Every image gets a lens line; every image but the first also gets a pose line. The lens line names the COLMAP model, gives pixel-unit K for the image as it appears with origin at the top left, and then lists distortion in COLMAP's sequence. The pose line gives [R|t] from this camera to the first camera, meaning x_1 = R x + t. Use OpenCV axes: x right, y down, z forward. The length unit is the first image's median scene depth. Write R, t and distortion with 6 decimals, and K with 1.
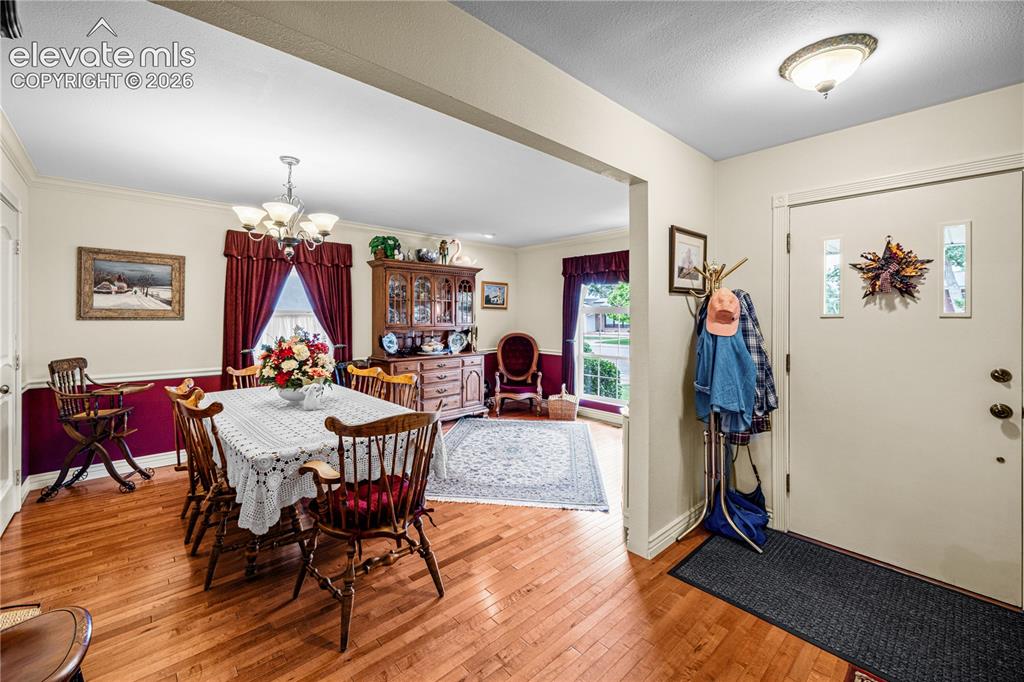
lens RADIAL K [[419.8, 0, 511.2], [0, 419.8, 314.6], [0, 0, 1]] dist [0.000225, -0.000023]
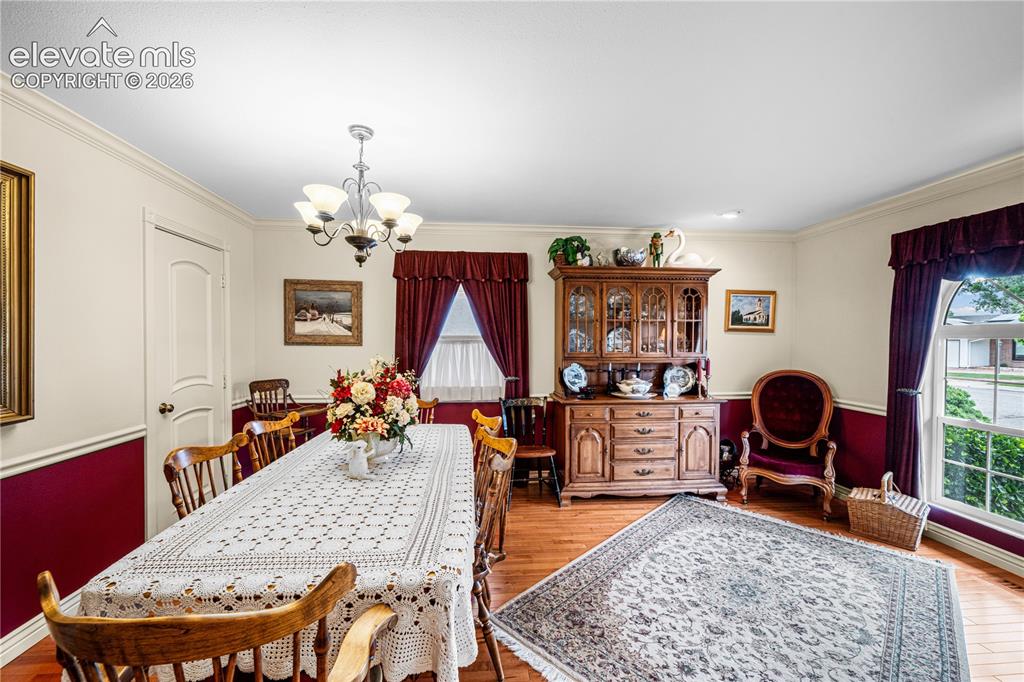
lens RADIAL K [[416.6, 0, 503.0], [0, 416.6, 346.7], [0, 0, 1]] dist [0.000319, 0.000281]
pose [[0.786806, 0.010961, -0.617103, 0.074652], [-0.000503, 0.999853, 0.017119, -0.001161], [0.617200, -0.013159, 0.786696, 0.330609]]
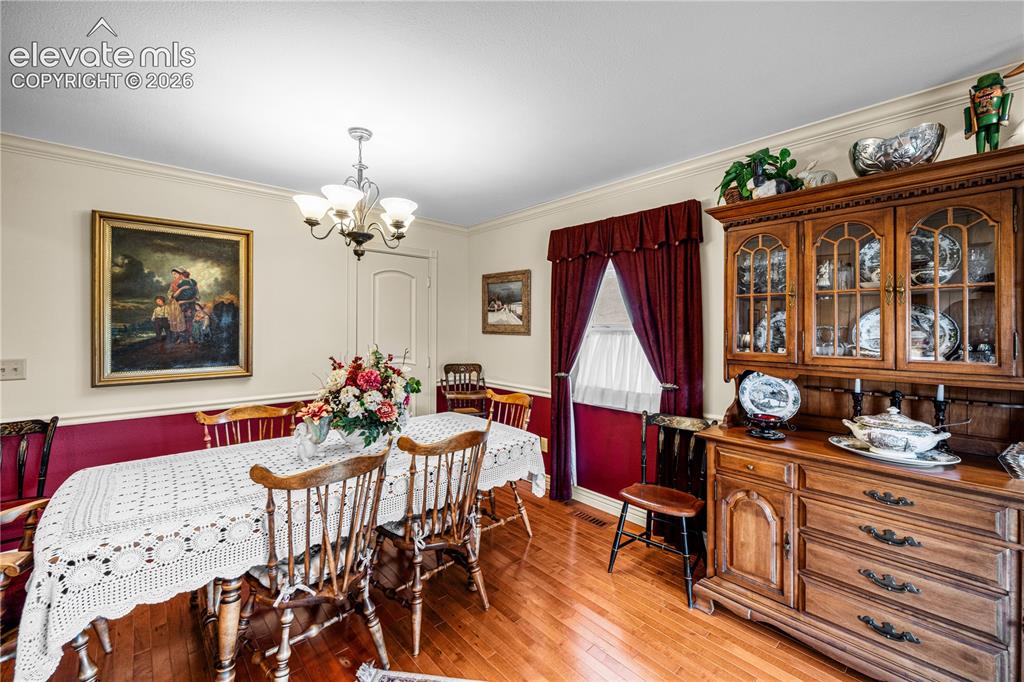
lens RADIAL K [[416.4, 0, 512.7], [0, 416.4, 326.5], [0, 0, 1]] dist [0.001876, 0.000283]
pose [[-0.004548, -0.002758, -0.999986, 0.144295], [-0.002205, 0.999994, -0.002748, -0.003289], [0.999987, 0.002193, -0.004554, 0.746229]]
